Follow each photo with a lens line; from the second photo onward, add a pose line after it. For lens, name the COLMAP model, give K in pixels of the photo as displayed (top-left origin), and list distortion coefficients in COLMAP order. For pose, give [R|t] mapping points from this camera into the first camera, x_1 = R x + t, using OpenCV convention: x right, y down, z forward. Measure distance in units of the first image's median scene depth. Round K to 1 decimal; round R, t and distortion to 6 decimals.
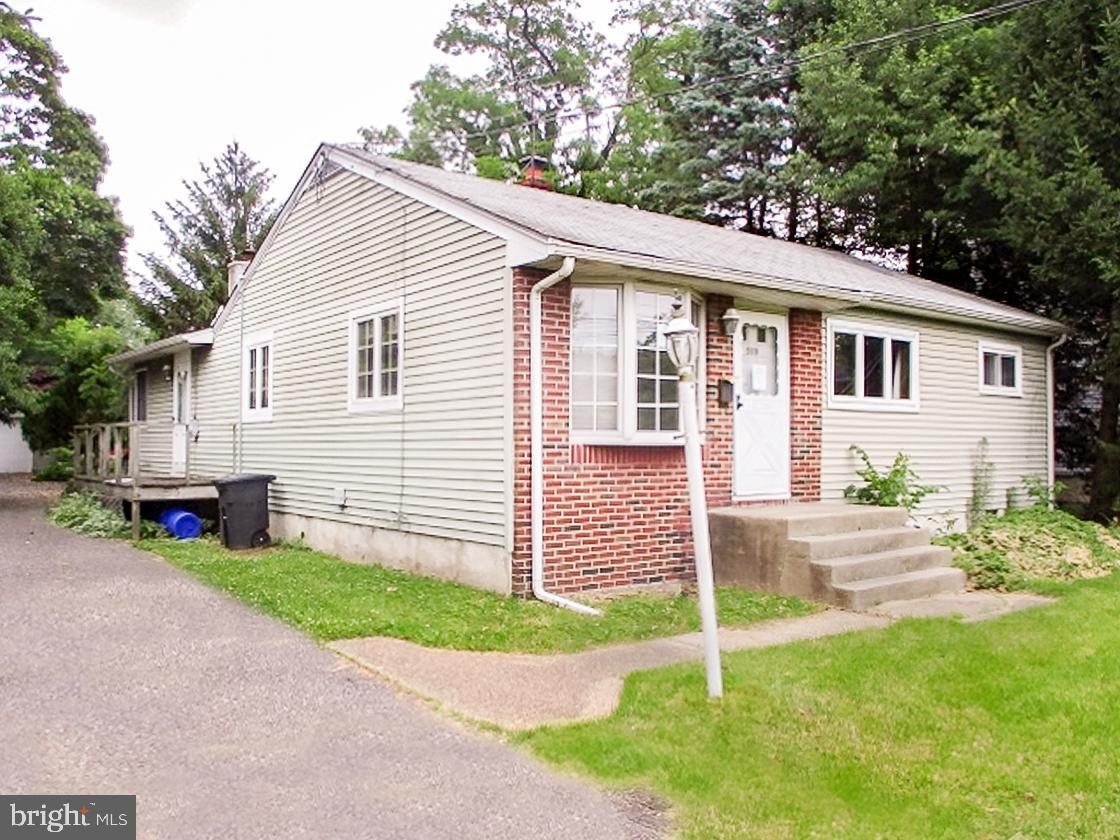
lens RADIAL K [[921.3, 0, 560.0], [0, 921.3, 420.0], [0, 0, 1]] dist [-0.026936, -0.000597]
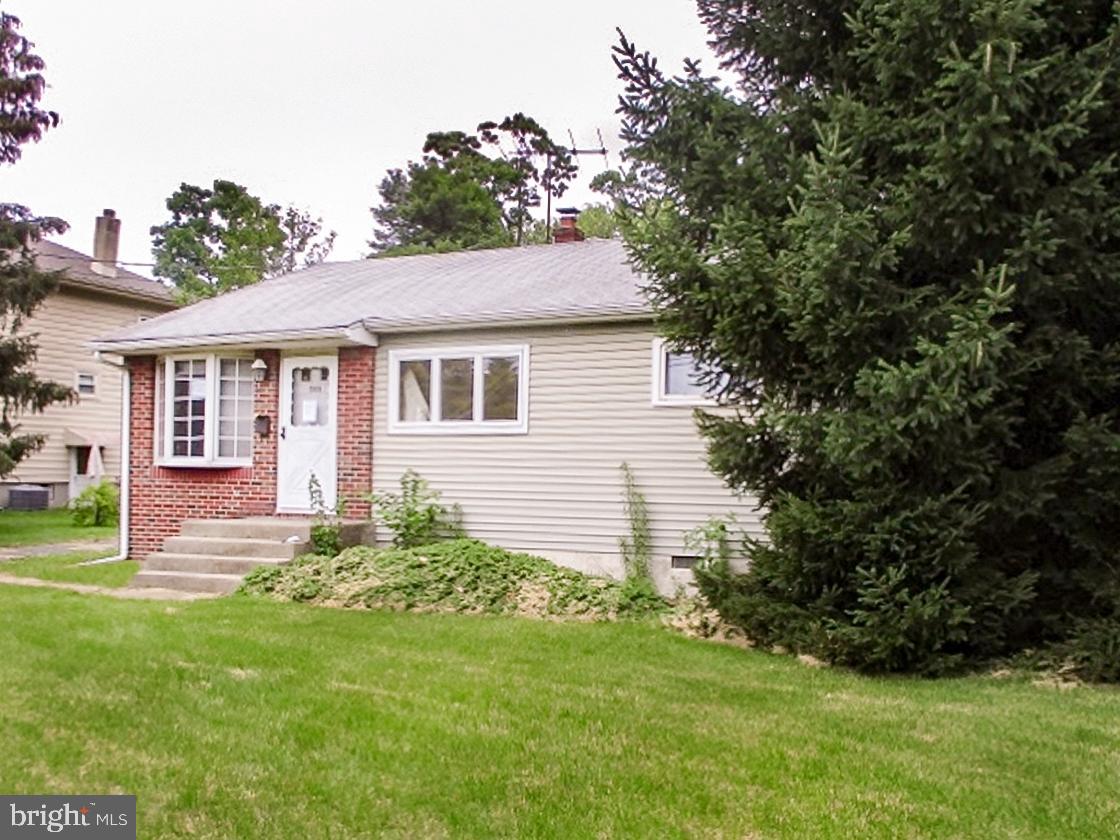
lens RADIAL K [[977.6, 0, 561.9], [0, 977.6, 477.1], [0, 0, 1]] dist [-0.008586, -0.004566]
pose [[0.489750, 0.007809, -0.871828, 1.518157], [0.010504, 0.999834, 0.014856, 0.024275], [0.871800, -0.016433, 0.489587, 0.681955]]
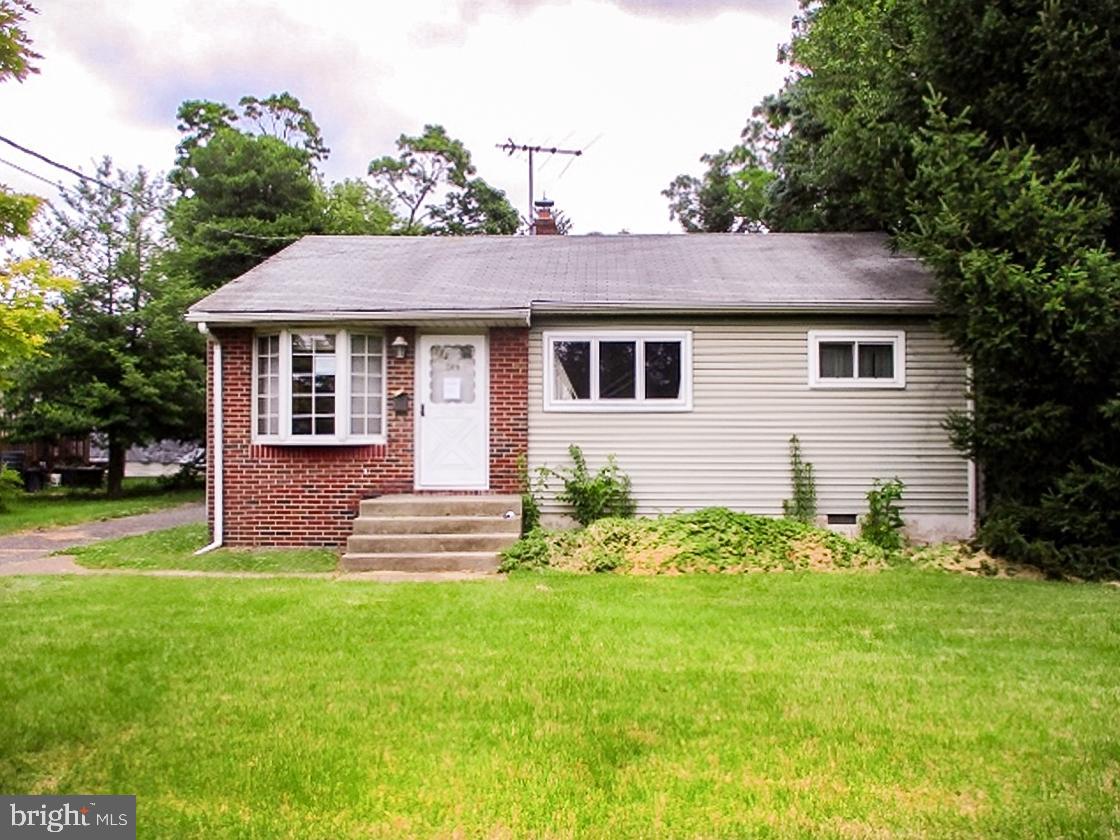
lens RADIAL K [[921.3, 0, 560.0], [0, 921.3, 420.0], [0, 0, 1]] dist [-0.026936, -0.000597]
pose [[0.771278, -0.021043, -0.636150, 1.123675], [0.020567, 0.999755, -0.008135, 0.007770], [0.636166, -0.006810, 0.771522, 0.159902]]
